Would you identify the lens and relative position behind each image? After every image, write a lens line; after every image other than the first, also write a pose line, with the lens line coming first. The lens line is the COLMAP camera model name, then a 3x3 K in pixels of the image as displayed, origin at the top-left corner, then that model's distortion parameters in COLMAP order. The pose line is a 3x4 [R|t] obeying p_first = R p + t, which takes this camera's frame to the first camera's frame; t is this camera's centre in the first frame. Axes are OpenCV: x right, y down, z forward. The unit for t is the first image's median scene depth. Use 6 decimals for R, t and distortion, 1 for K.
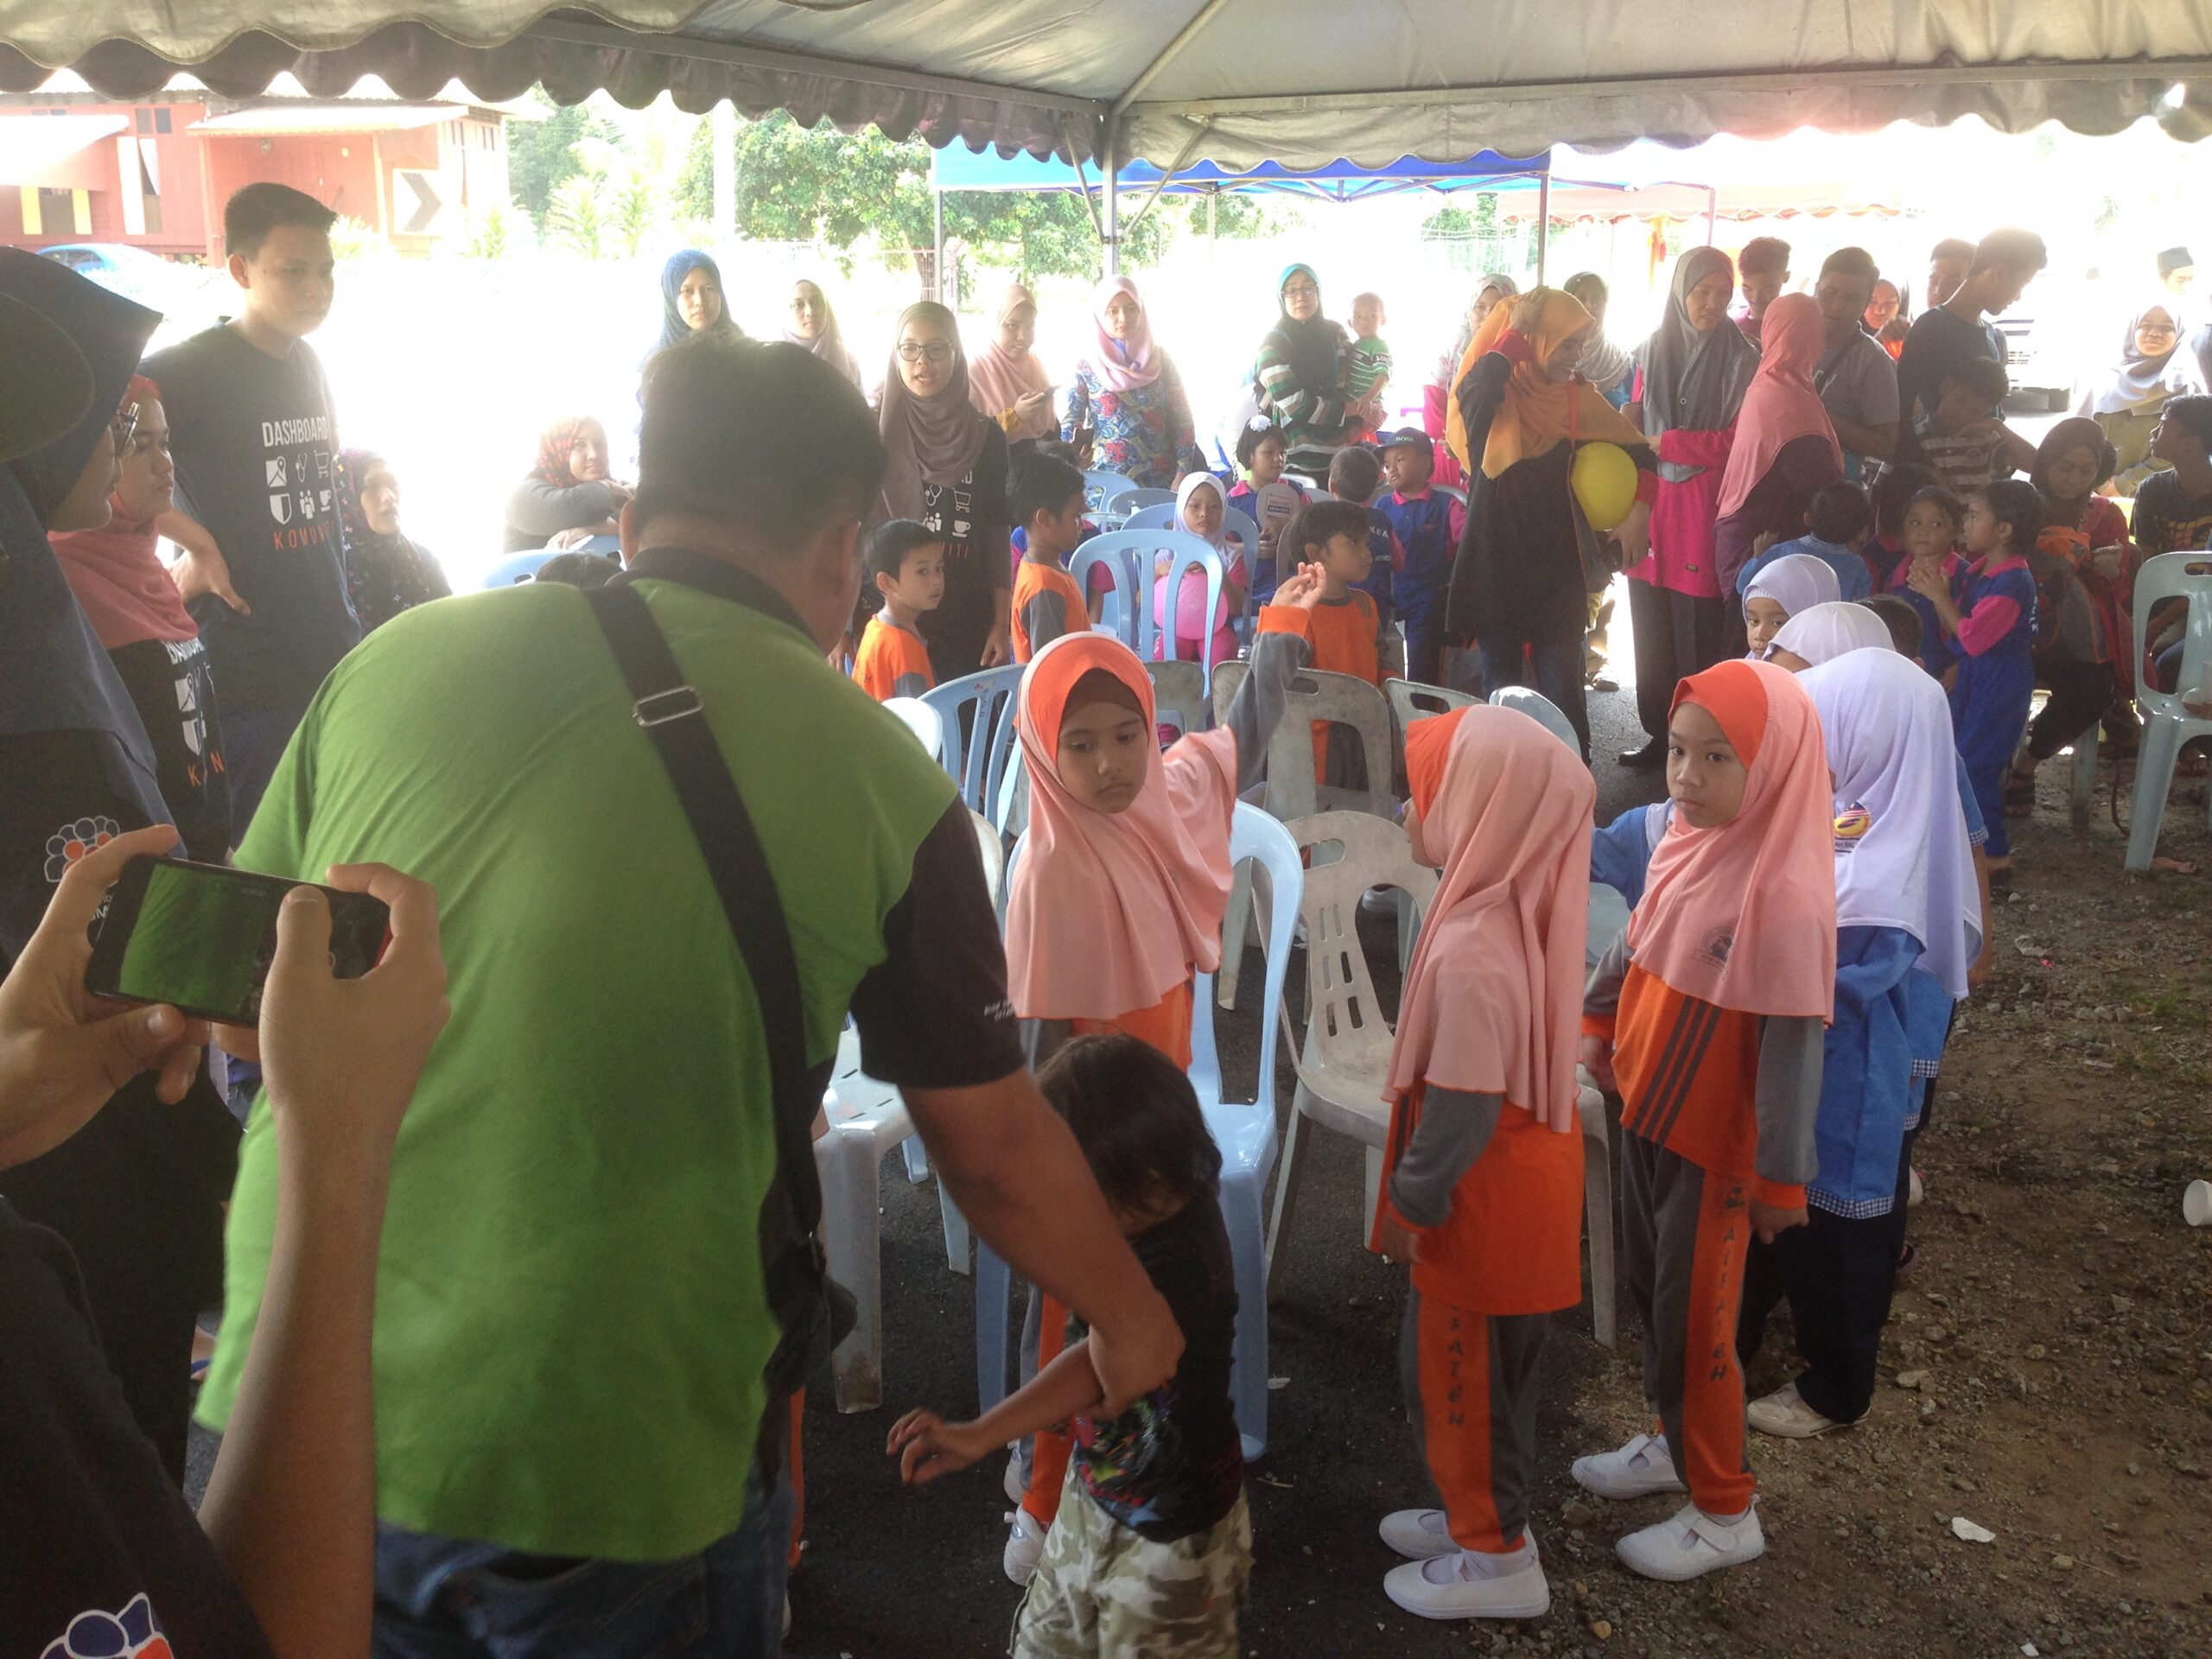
lens RADIAL K [[2016.9, 0, 1117.1], [0, 2016.9, 823.9], [0, 0, 1]] dist [0.161456, -0.298705]
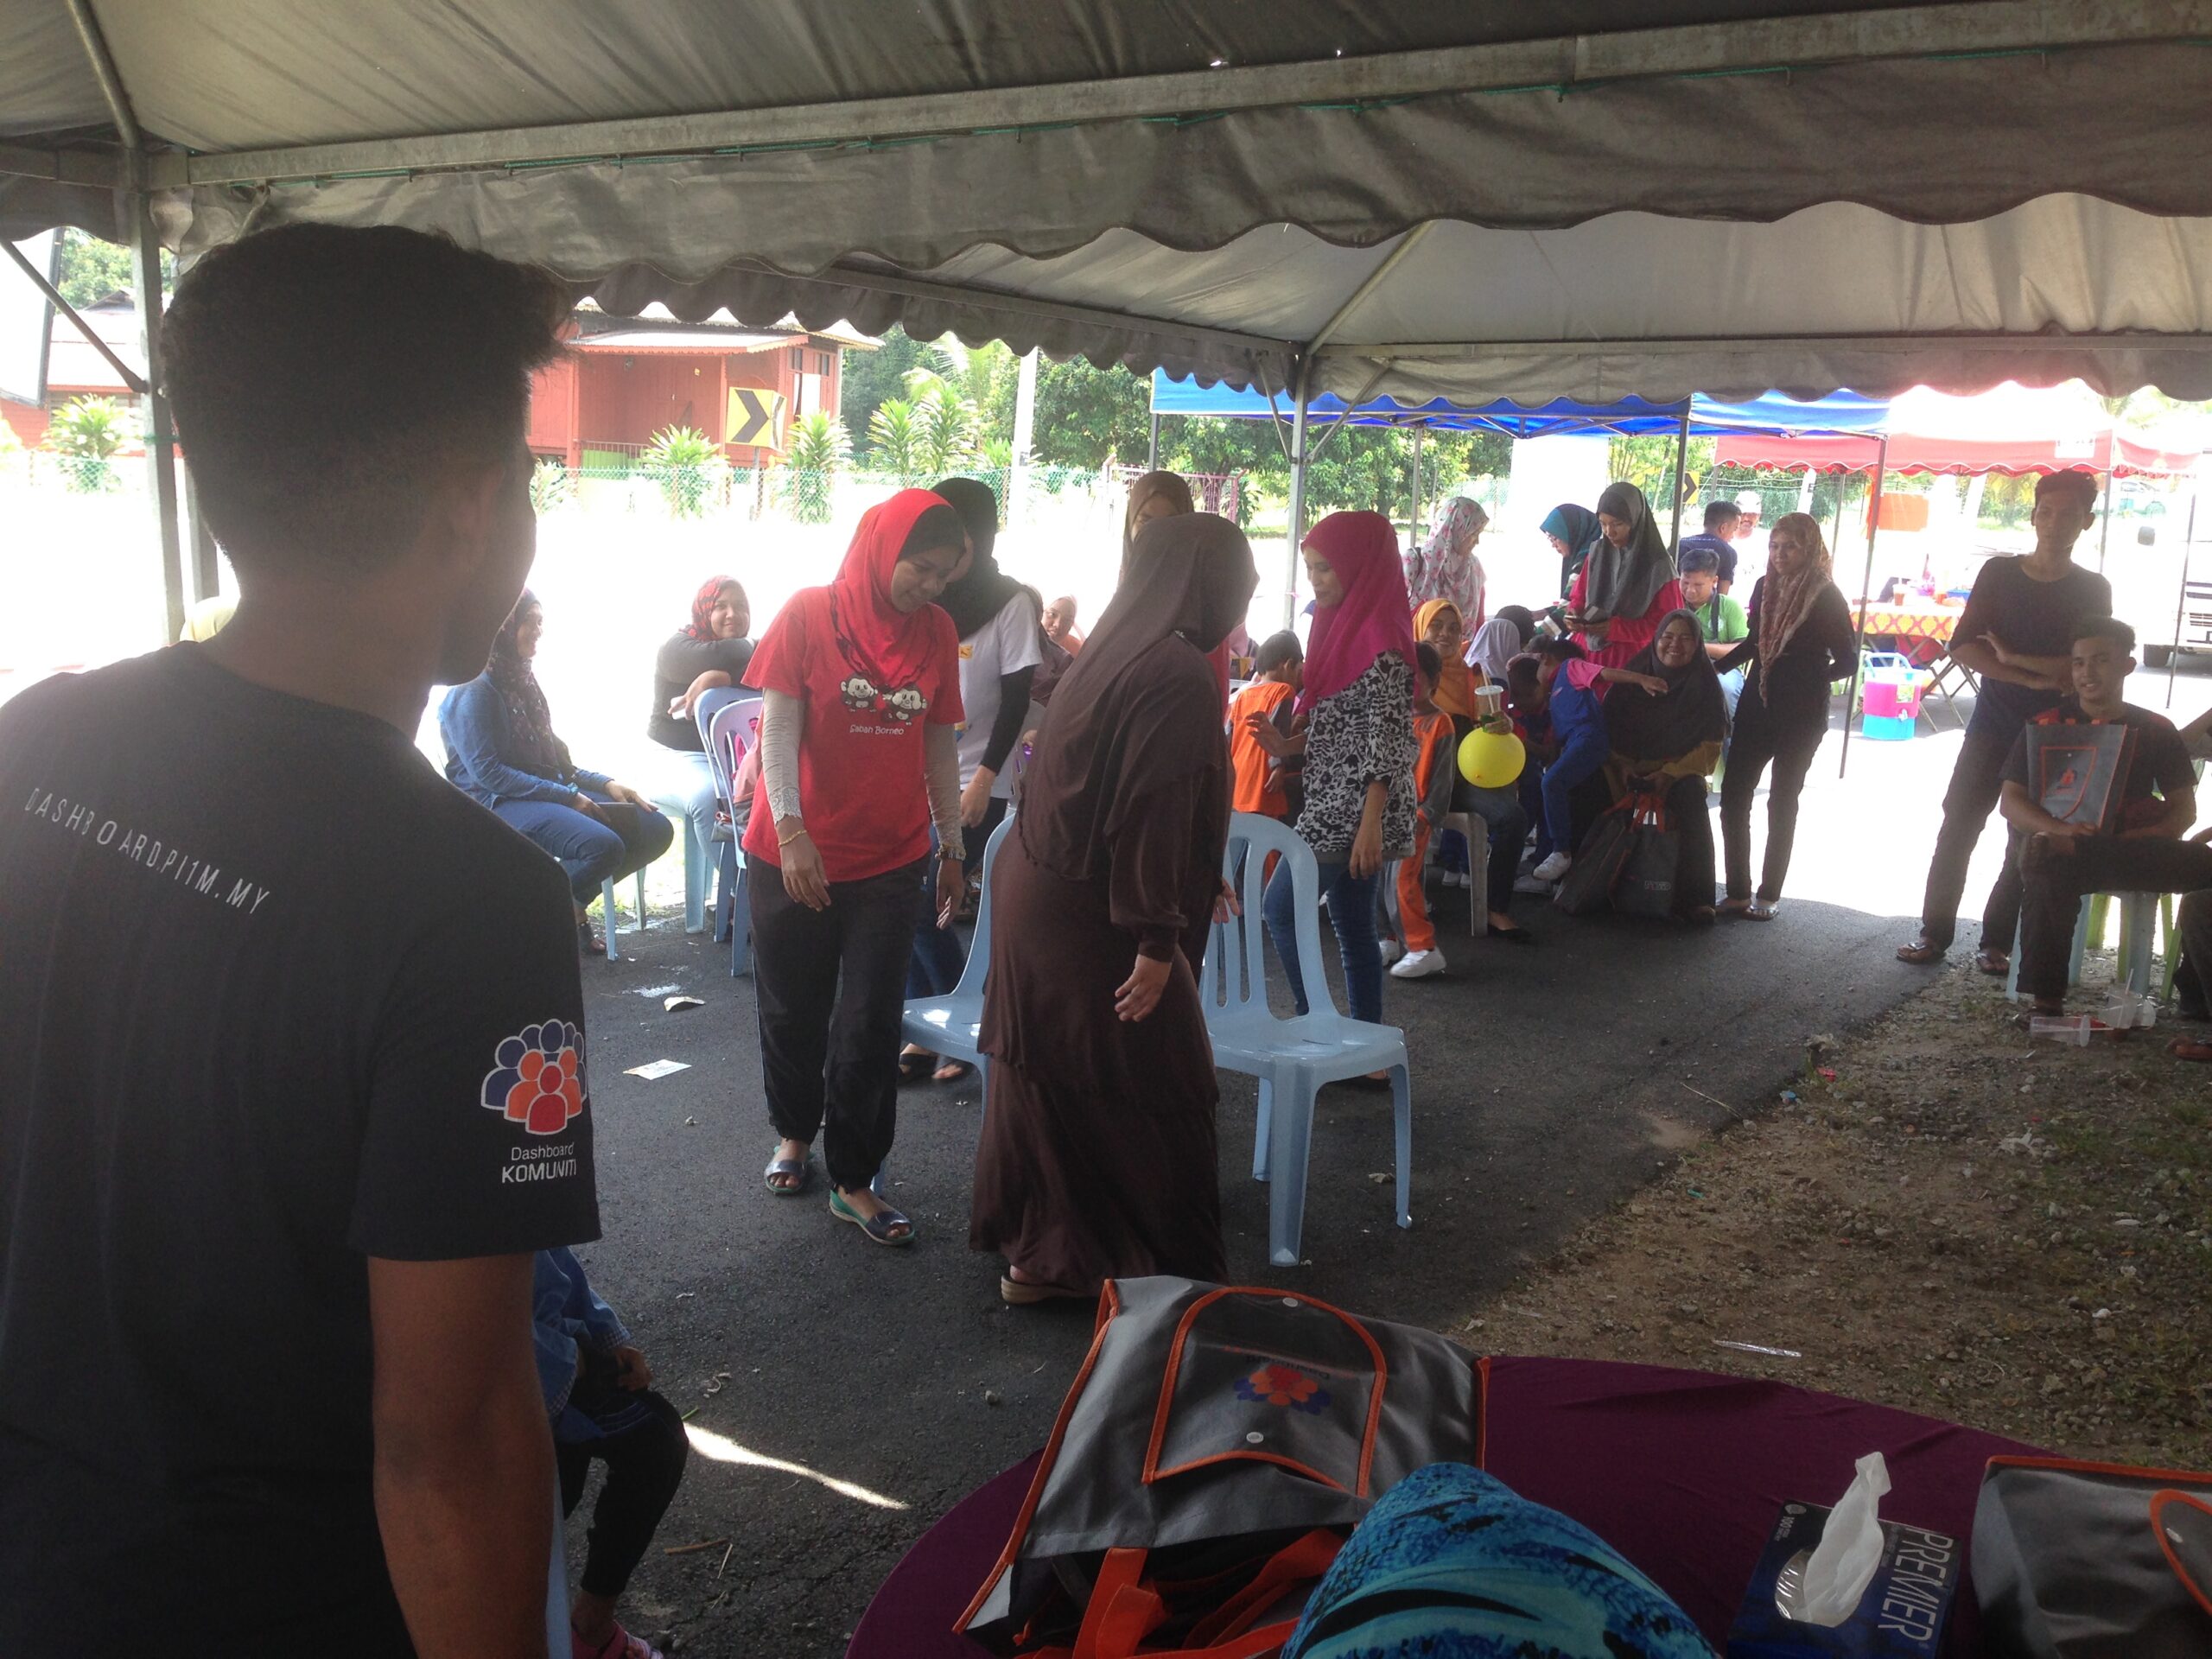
lens RADIAL K [[2016.9, 0, 1117.1], [0, 2016.9, 823.9], [0, 0, 1]] dist [0.161456, -0.298705]
pose [[0.988188, 0.066226, -0.138197, 0.071090], [-0.080718, 0.991501, -0.102036, 0.039118], [0.130265, 0.111986, 0.985135, -0.107470]]
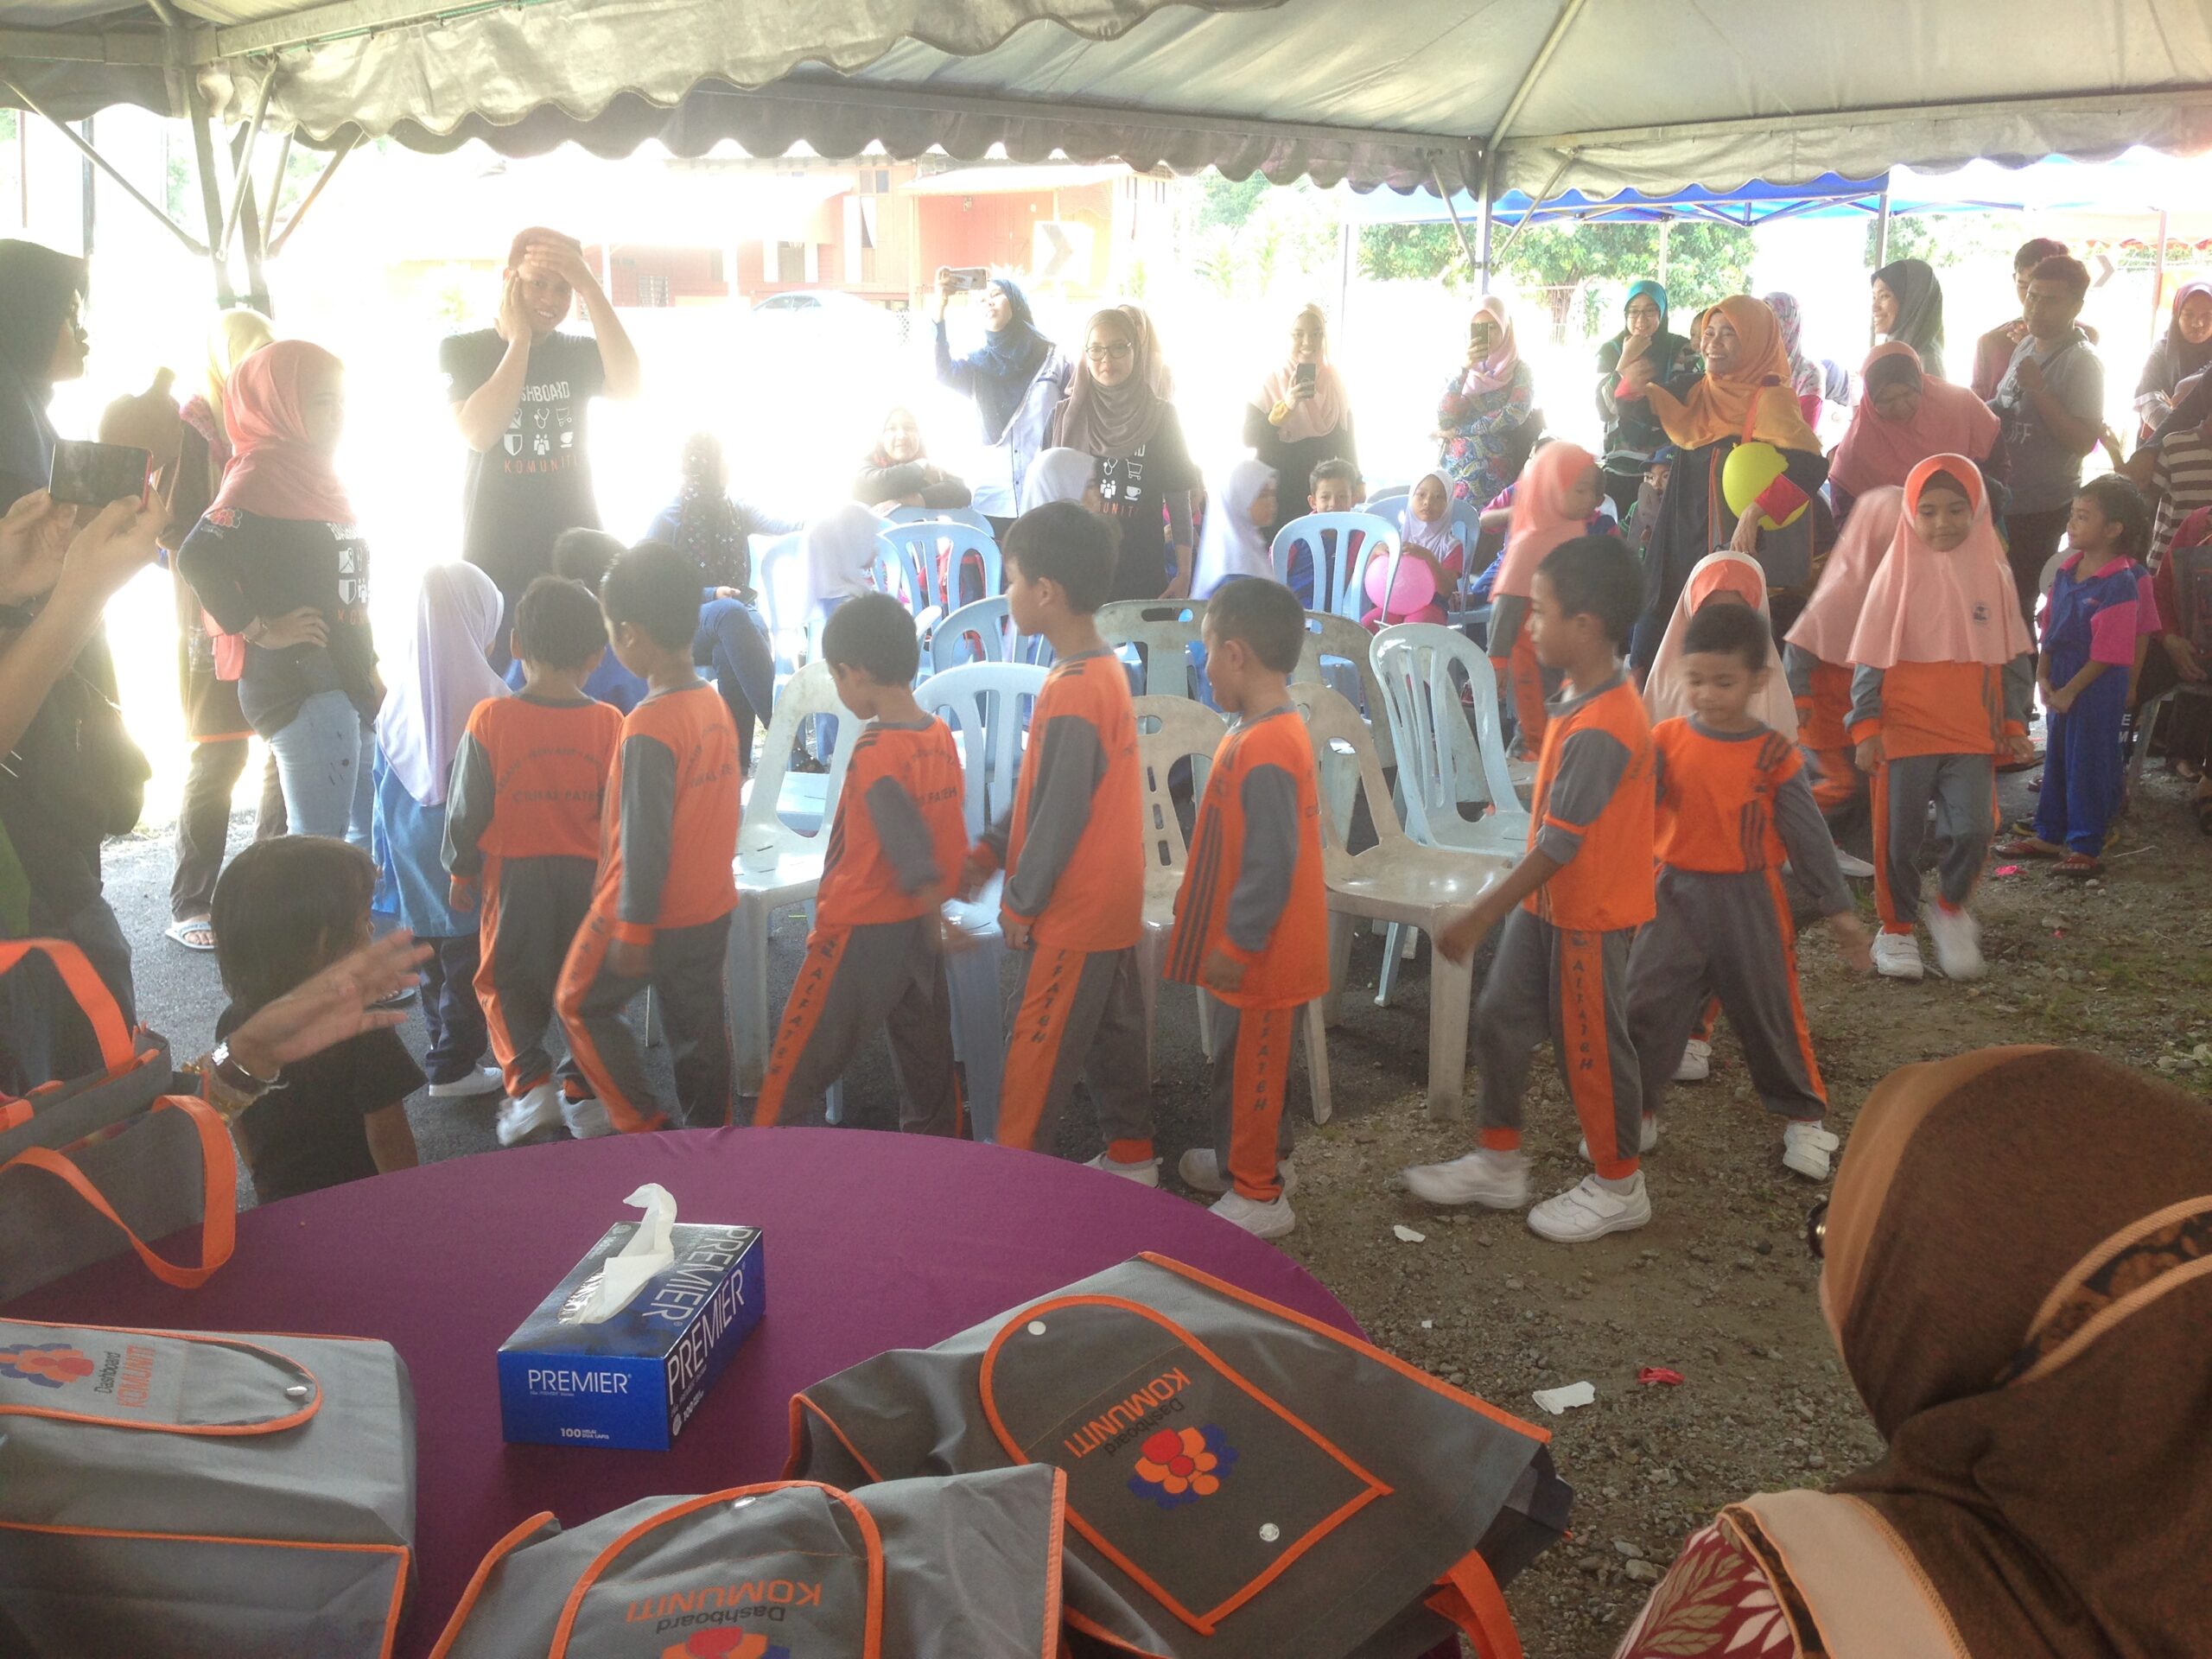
lens RADIAL K [[2016.9, 0, 1117.1], [0, 2016.9, 823.9], [0, 0, 1]] dist [0.161456, -0.298705]
pose [[0.946147, 0.076549, -0.314558, 0.189653], [-0.082566, 0.996569, -0.005829, 0.033722], [0.313033, 0.031487, 0.949220, -0.086289]]
